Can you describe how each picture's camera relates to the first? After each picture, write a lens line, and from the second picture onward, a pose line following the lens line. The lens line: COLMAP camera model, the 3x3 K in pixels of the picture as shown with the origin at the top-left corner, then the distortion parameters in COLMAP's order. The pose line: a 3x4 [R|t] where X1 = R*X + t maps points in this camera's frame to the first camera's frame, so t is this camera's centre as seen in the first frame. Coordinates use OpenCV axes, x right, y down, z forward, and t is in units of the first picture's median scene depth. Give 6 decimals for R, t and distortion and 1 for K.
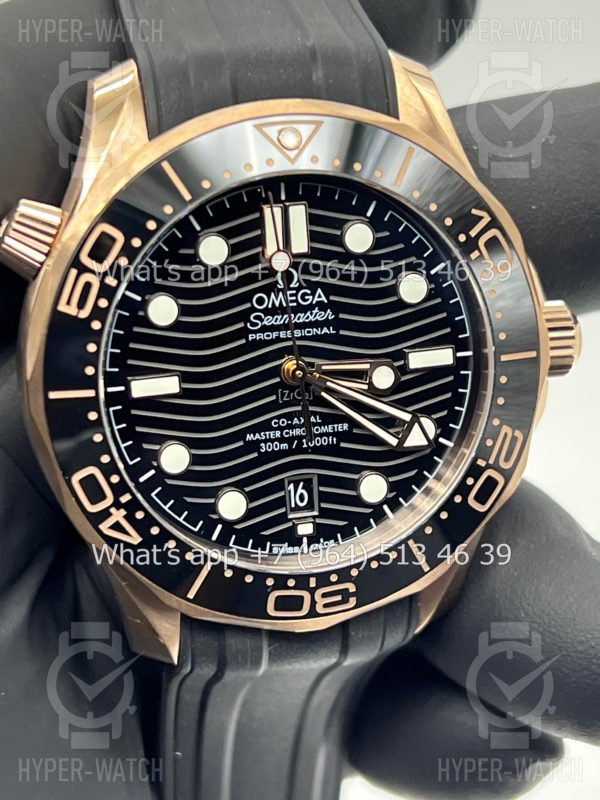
lens RADIAL K [[1871.8, 0, 300.0], [0, 1871.8, 400.0], [0, 0, 1]] dist [0.299755, -0.920272]
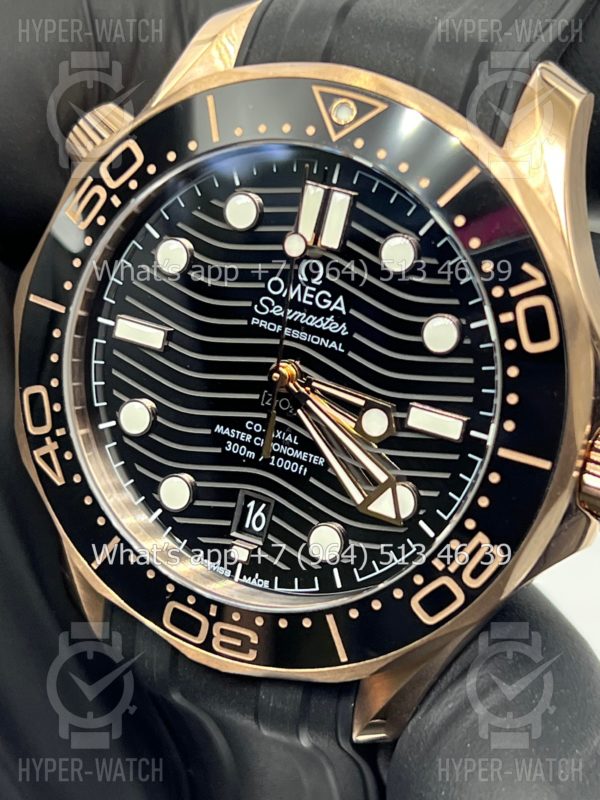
lens RADIAL K [[1871.8, 0, 300.0], [0, 1871.8, 400.0], [0, 0, 1]] dist [0.299755, -0.920272]
pose [[0.765359, 0.342612, -0.544834, 0.478241], [-0.381927, 0.923145, 0.043994, -0.045986], [0.518033, 0.174416, 0.837389, 0.280889]]
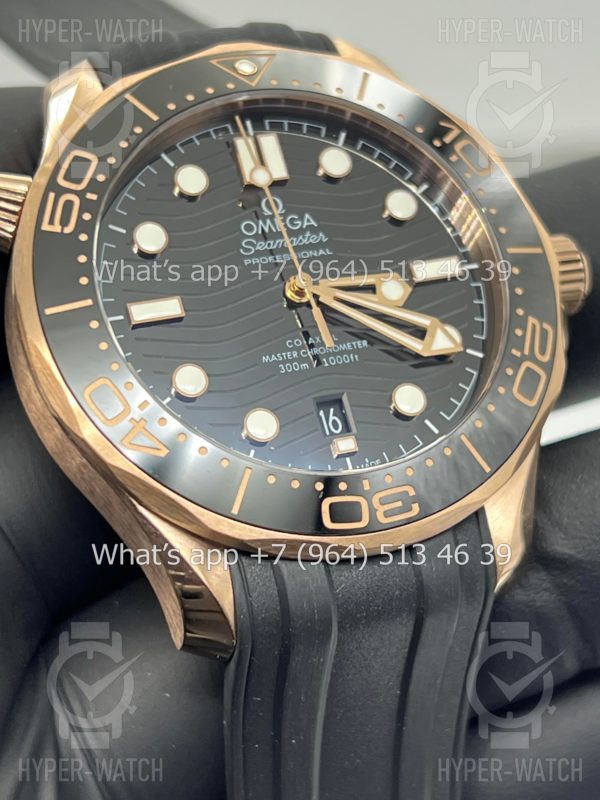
lens RADIAL K [[1871.8, 0, 300.0], [0, 1871.8, 400.0], [0, 0, 1]] dist [0.299755, -0.920272]
pose [[0.979020, -0.188155, 0.078216, -0.086928], [0.202041, 0.846548, -0.492479, 0.498866], [0.026449, 0.497950, 0.866802, 0.206353]]
